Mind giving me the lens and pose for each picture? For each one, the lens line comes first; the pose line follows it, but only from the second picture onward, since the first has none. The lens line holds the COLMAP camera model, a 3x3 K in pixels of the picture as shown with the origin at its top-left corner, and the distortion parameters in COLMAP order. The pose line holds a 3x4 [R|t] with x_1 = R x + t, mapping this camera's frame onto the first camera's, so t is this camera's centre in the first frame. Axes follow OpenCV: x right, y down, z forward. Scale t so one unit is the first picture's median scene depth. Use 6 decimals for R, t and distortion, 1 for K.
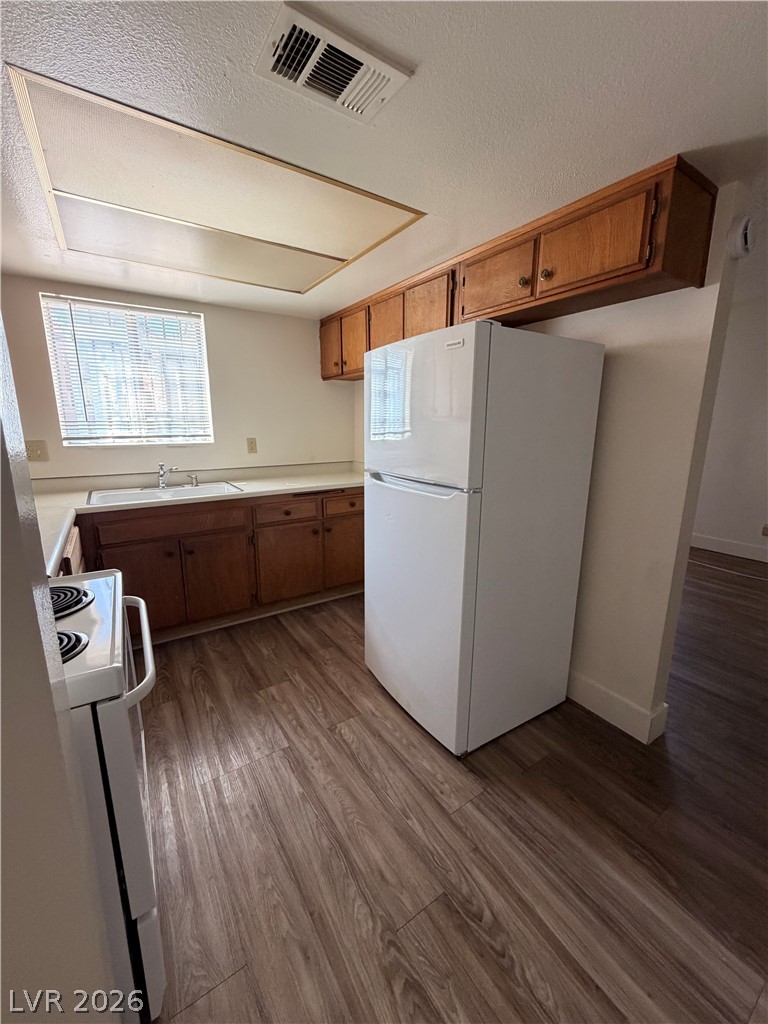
lens RADIAL K [[412.1, 0, 385.8], [0, 412.1, 506.8], [0, 0, 1]] dist [-0.000102, -0.000094]
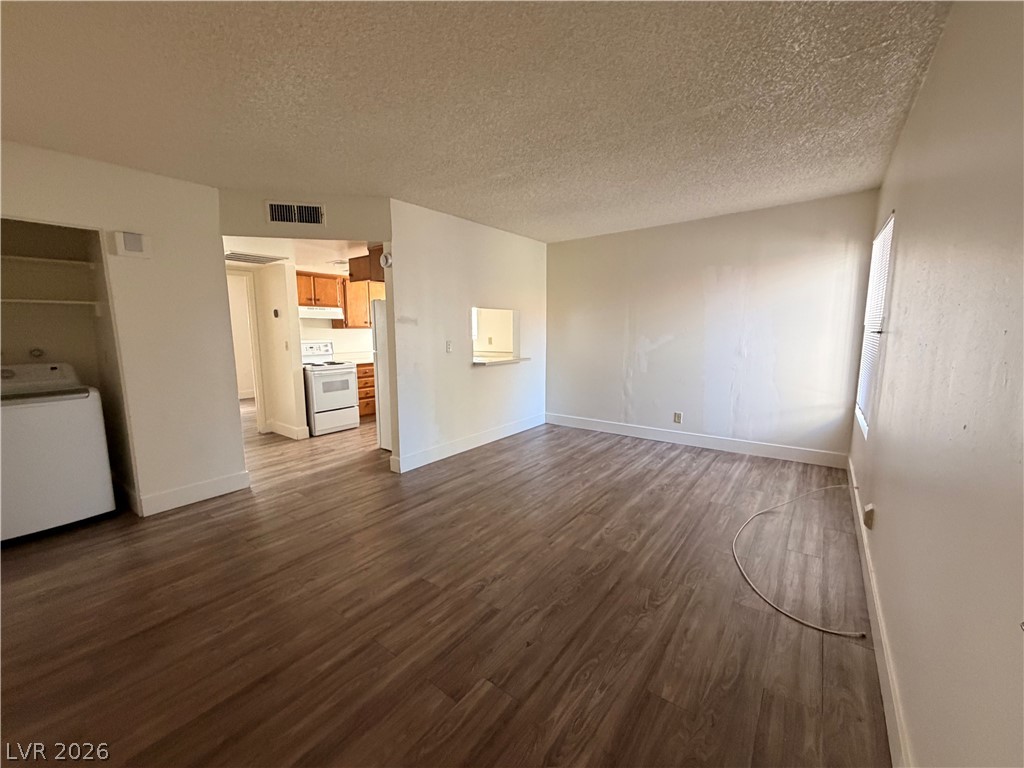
lens RADIAL K [[412.1, 0, 510.4], [0, 412.1, 383.8], [0, 0, 1]] dist [-0.000102, -0.000094]
pose [[0.325425, 0.110463, -0.939093, 2.073815], [-0.182089, 0.981885, 0.052397, -0.083160], [0.927870, 0.153947, 0.339644, 0.549009]]
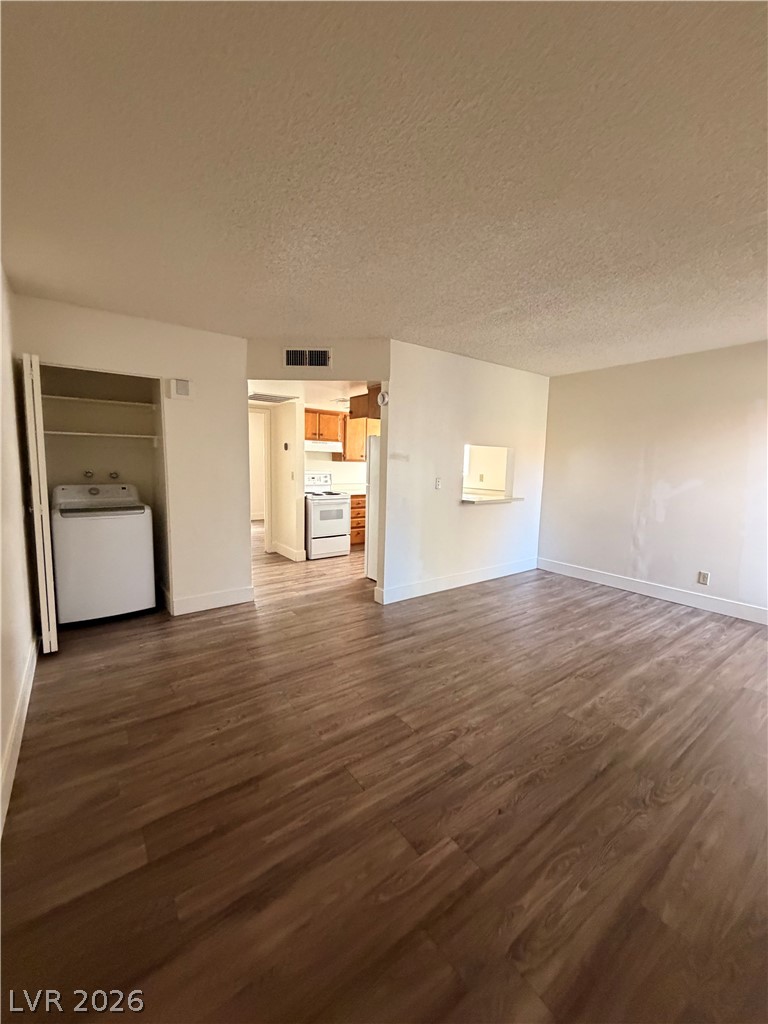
lens RADIAL K [[412.1, 0, 384.3], [0, 412.1, 509.4], [0, 0, 1]] dist [-0.000102, -0.000094]
pose [[0.048799, 0.103460, -0.993436, 2.064065], [-0.224328, 0.970346, 0.090036, -0.096068], [0.973291, 0.218462, 0.070561, 0.554569]]
